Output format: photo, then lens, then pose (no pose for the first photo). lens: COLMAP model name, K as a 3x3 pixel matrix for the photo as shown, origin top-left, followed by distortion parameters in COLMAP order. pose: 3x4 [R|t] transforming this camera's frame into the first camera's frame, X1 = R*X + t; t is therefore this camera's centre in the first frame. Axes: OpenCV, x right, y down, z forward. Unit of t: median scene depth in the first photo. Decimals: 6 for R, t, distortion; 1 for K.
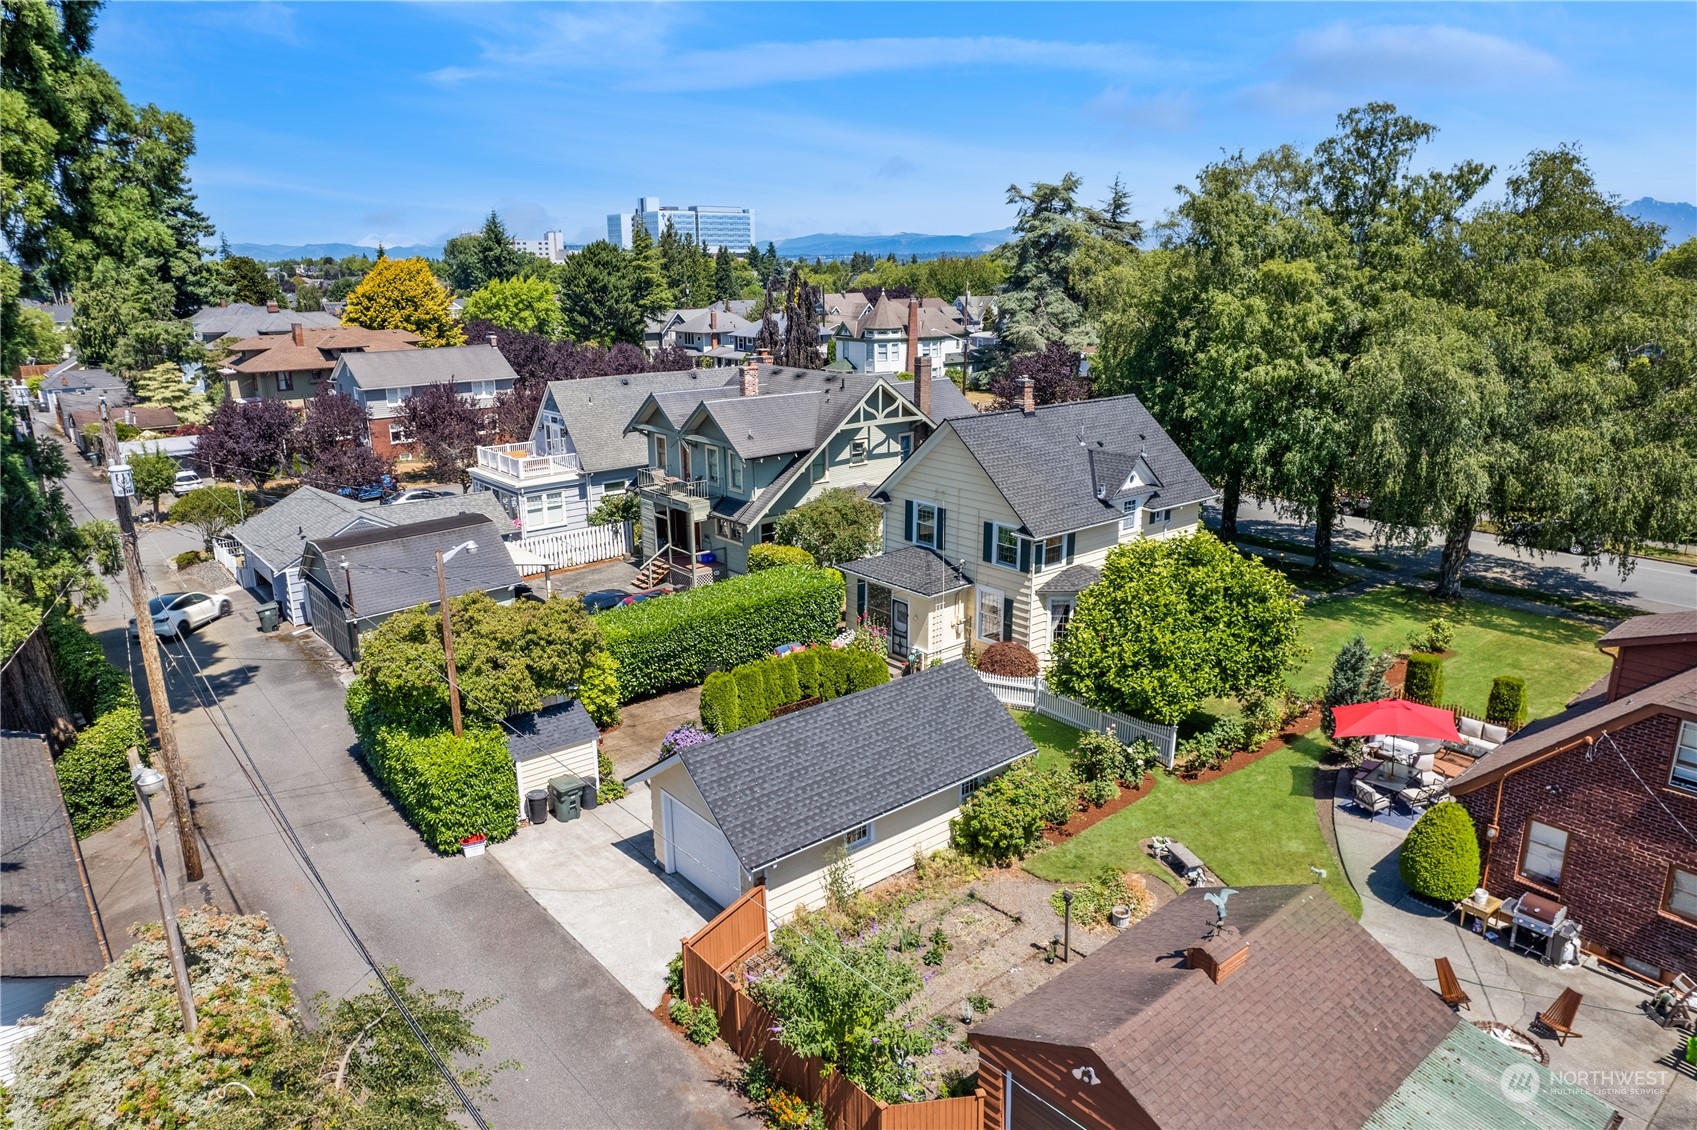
lens RADIAL K [[1097.4, 0, 852.2], [0, 1097.4, 566.2], [0, 0, 1]] dist [-0.051251, 0.020819]
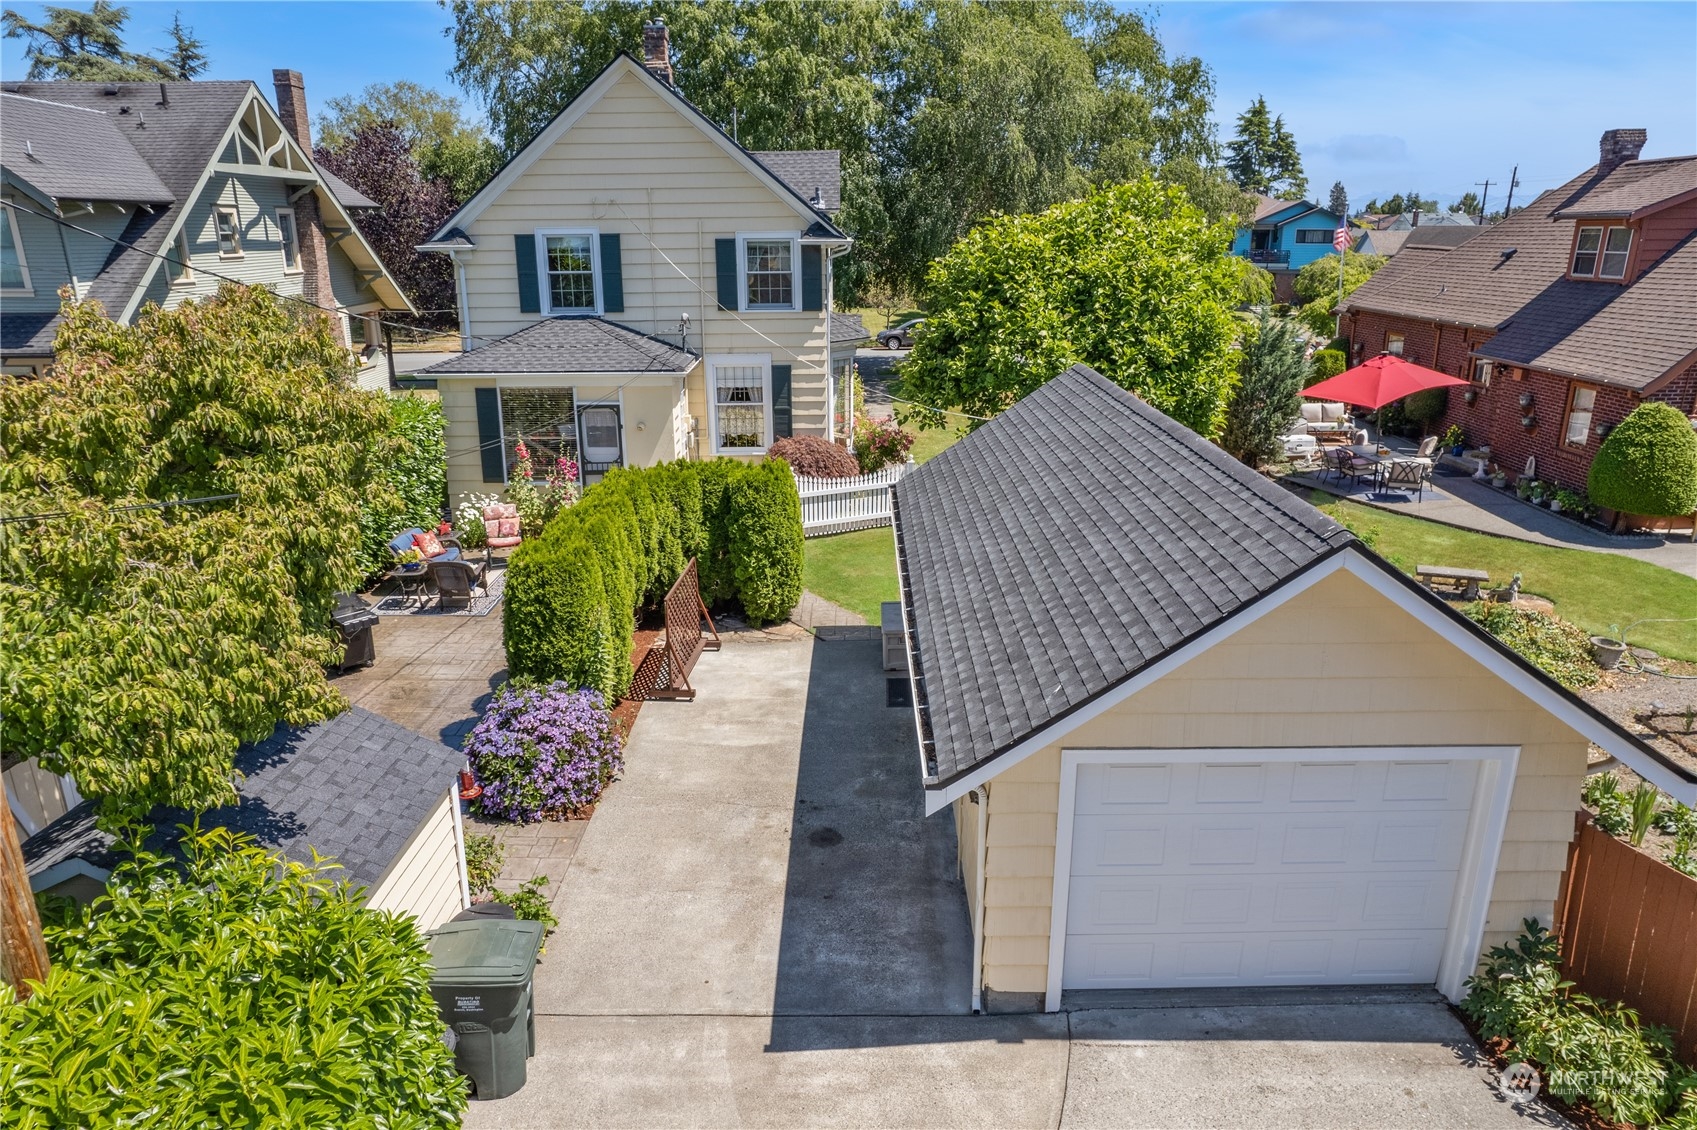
lens RADIAL K [[1087.4, 0, 838.8], [0, 1087.4, 552.5], [0, 0, 1]] dist [0.003123, 0.012187]
pose [[0.648674, -0.223053, 0.727646, -0.227266], [0.217673, 0.970523, 0.103455, 0.057934], [-0.729274, 0.091281, 0.678106, 0.453939]]
